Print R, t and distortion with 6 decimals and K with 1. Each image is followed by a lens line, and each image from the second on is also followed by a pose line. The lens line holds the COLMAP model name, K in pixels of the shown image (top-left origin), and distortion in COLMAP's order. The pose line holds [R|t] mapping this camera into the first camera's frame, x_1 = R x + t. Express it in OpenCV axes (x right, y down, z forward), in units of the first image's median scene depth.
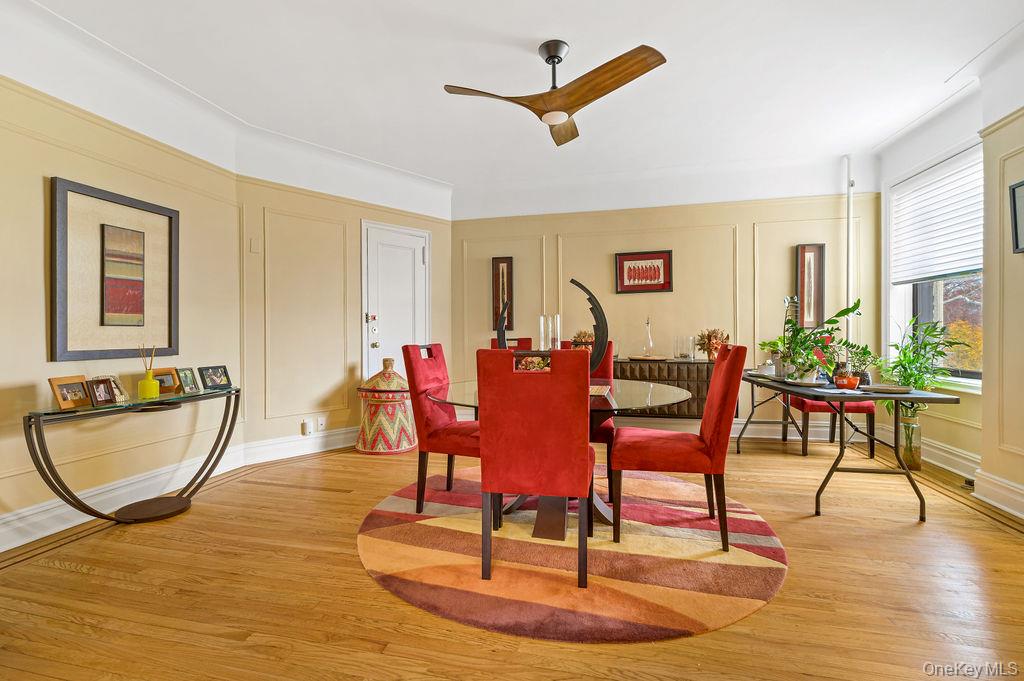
lens RADIAL K [[474.2, 0, 498.1], [0, 474.2, 344.9], [0, 0, 1]] dist [-0.001632, -0.000233]
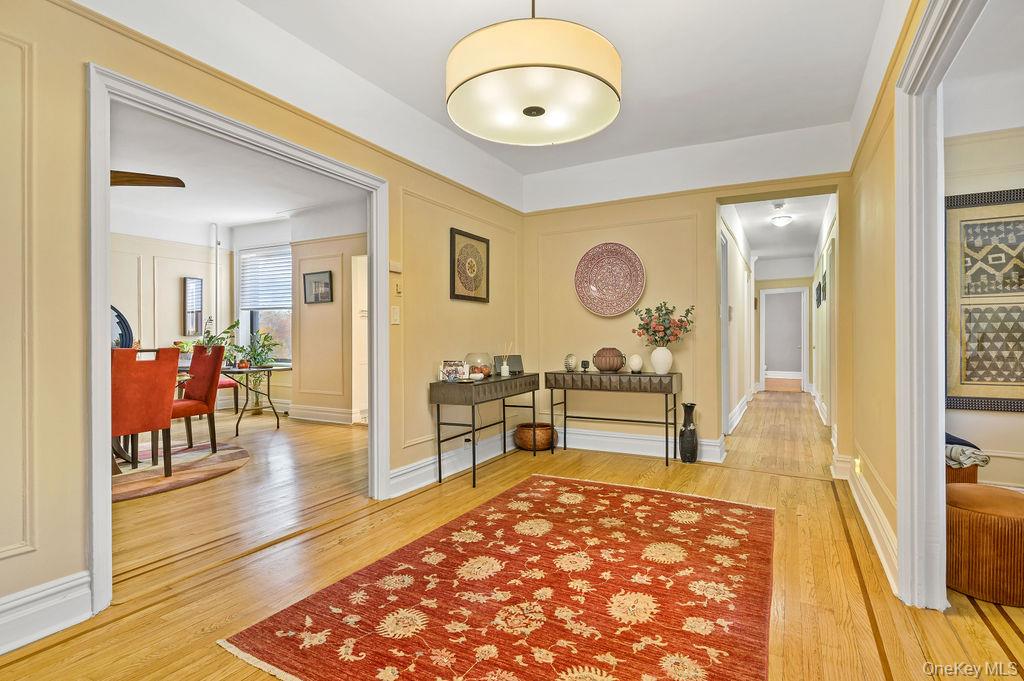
lens RADIAL K [[506.3, 0, 515.2], [0, 506.3, 342.7], [0, 0, 1]] dist [-0.001299, -0.000244]
pose [[0.257665, -0.006303, 0.966214, -0.768400], [0.024036, 0.999711, 0.000112, 0.012588], [-0.965935, 0.023195, 0.257742, -0.455502]]
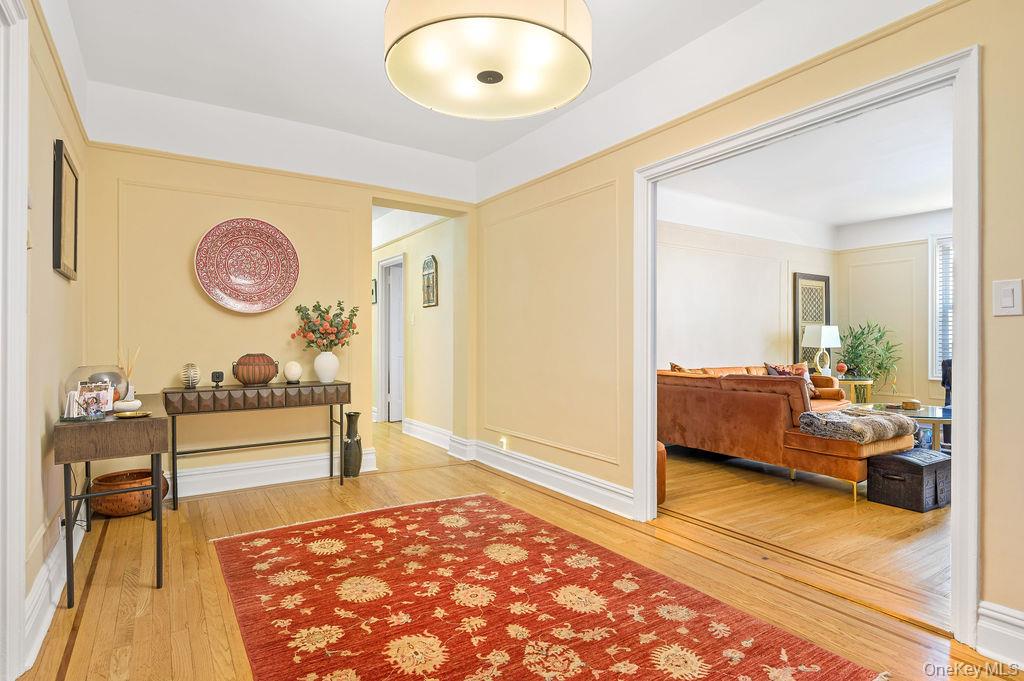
lens RADIAL K [[541.3, 0, 512.0], [0, 541.3, 340.5], [0, 0, 1]] dist [-0.001408, -0.000072]
pose [[-0.725029, 0.002105, 0.688715, -0.572559], [0.016797, 0.999752, 0.014627, -0.001340], [-0.688513, 0.022173, -0.724885, 0.066987]]
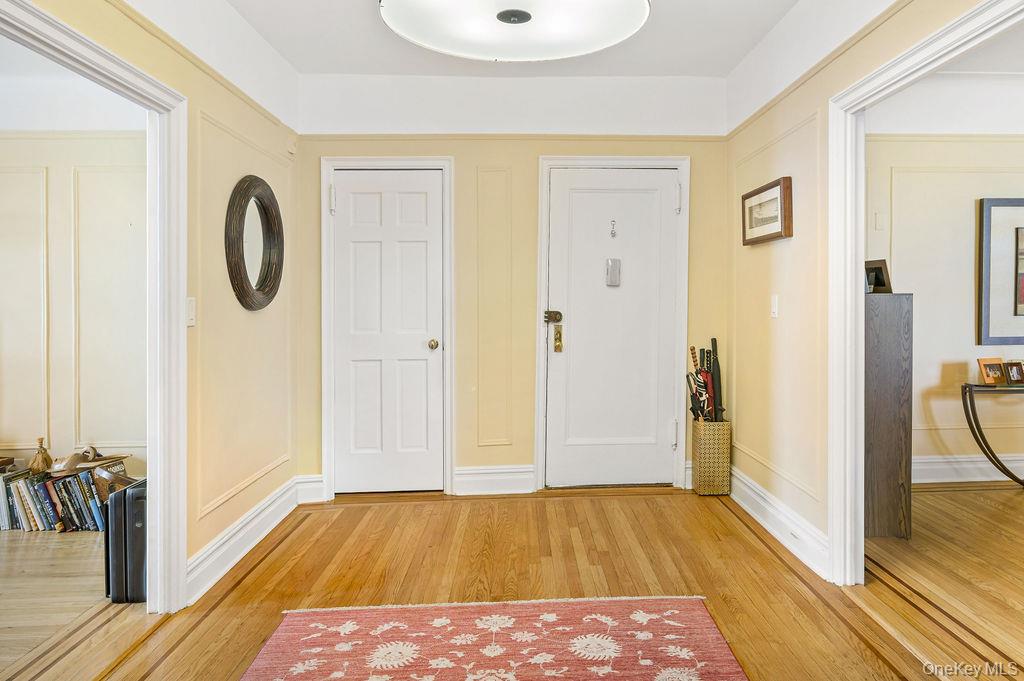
lens RADIAL K [[705.3, 0, 565.5], [0, 705.3, 305.4], [0, 0, 1]] dist [-0.004991, -0.002783]
pose [[0.301844, 0.005599, -0.953341, 0.370902], [-0.013641, 0.999906, 0.001553, -0.042471], [0.953260, 0.012535, 0.301892, -0.447103]]
